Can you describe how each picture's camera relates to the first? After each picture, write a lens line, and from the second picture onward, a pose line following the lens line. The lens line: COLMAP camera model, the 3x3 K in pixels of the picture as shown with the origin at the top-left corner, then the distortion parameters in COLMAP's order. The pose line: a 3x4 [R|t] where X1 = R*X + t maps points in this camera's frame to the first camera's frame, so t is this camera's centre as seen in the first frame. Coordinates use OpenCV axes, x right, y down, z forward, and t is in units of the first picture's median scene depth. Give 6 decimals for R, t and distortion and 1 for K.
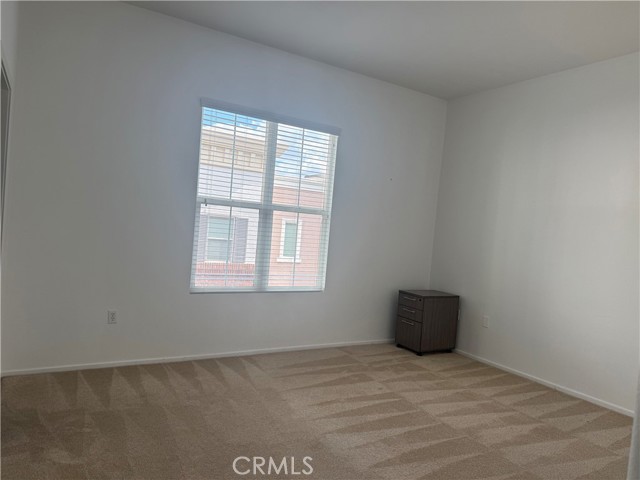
lens RADIAL K [[466.7, 0, 318.1], [0, 466.7, 241.7], [0, 0, 1]] dist [0.055932, -0.003529]
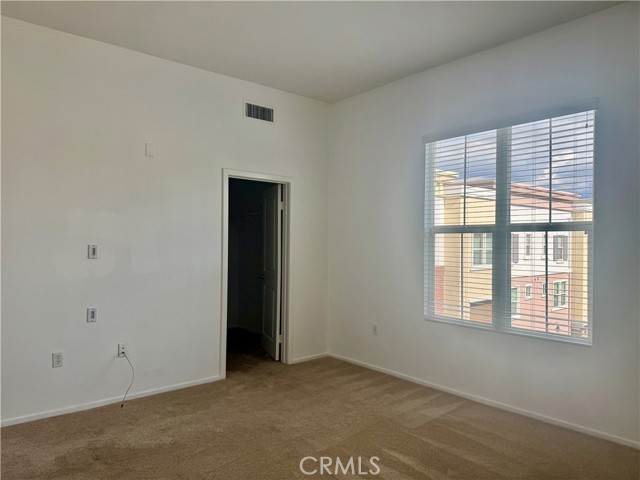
lens RADIAL K [[466.7, 0, 319.0], [0, 466.7, 239.8], [0, 0, 1]] dist [0.055932, -0.003529]
pose [[0.165971, -0.073626, -0.983378, 0.719851], [-0.031191, 0.996318, -0.079859, 0.024828], [0.985637, 0.043927, 0.163064, 0.590706]]
